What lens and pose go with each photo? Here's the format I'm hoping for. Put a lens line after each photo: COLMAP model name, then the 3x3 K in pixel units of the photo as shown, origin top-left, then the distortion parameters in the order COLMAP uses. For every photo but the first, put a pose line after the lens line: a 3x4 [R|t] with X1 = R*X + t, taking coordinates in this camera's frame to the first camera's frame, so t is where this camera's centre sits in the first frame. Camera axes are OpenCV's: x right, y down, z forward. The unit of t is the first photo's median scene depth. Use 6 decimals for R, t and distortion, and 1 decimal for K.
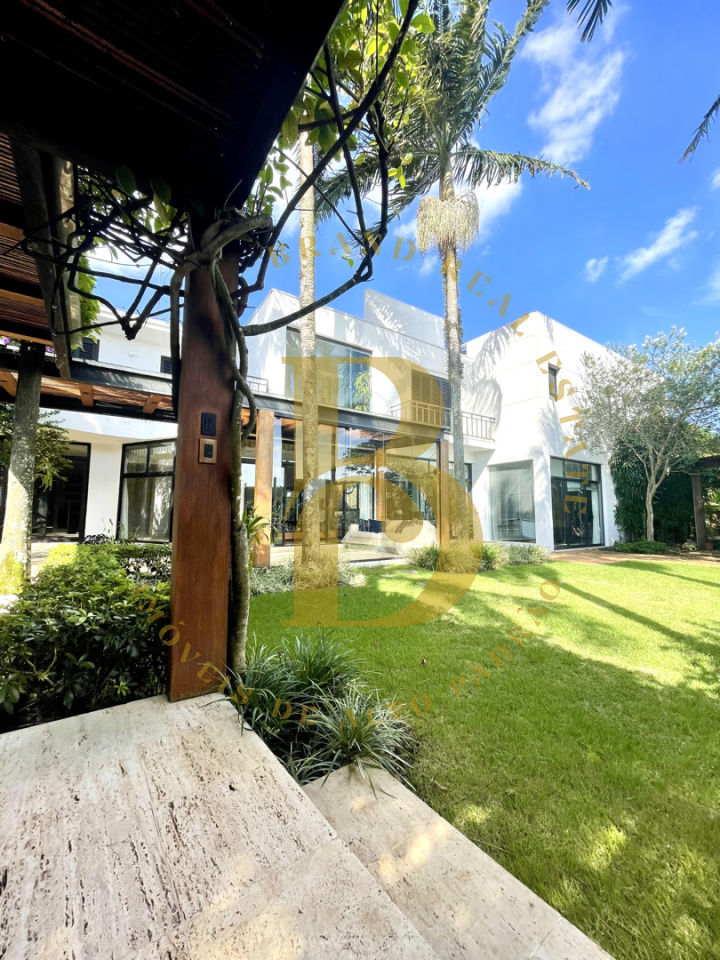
lens RADIAL K [[387.9, 0, 359.8], [0, 387.9, 478.3], [0, 0, 1]] dist [-0.000602, -0.001306]
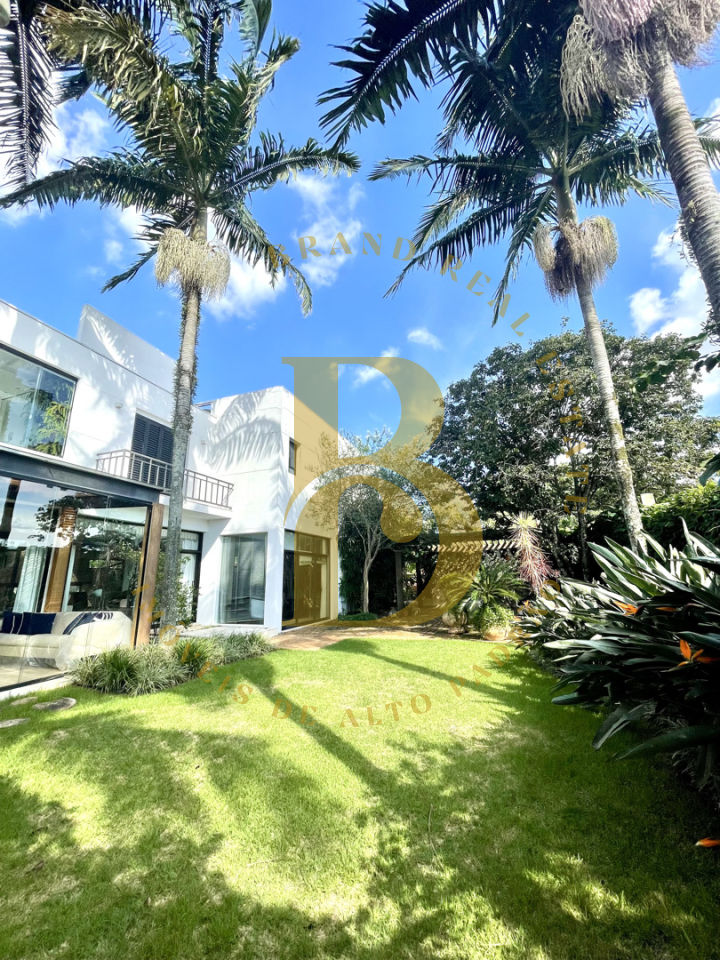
lens RADIAL K [[387.9, 0, 359.3], [0, 387.9, 477.8], [0, 0, 1]] dist [-0.000602, -0.001306]
pose [[0.815089, 0.125759, 0.565522, 0.074734], [-0.030098, 0.984029, -0.175445, -0.018825], [-0.578554, 0.125982, 0.805856, 0.088422]]
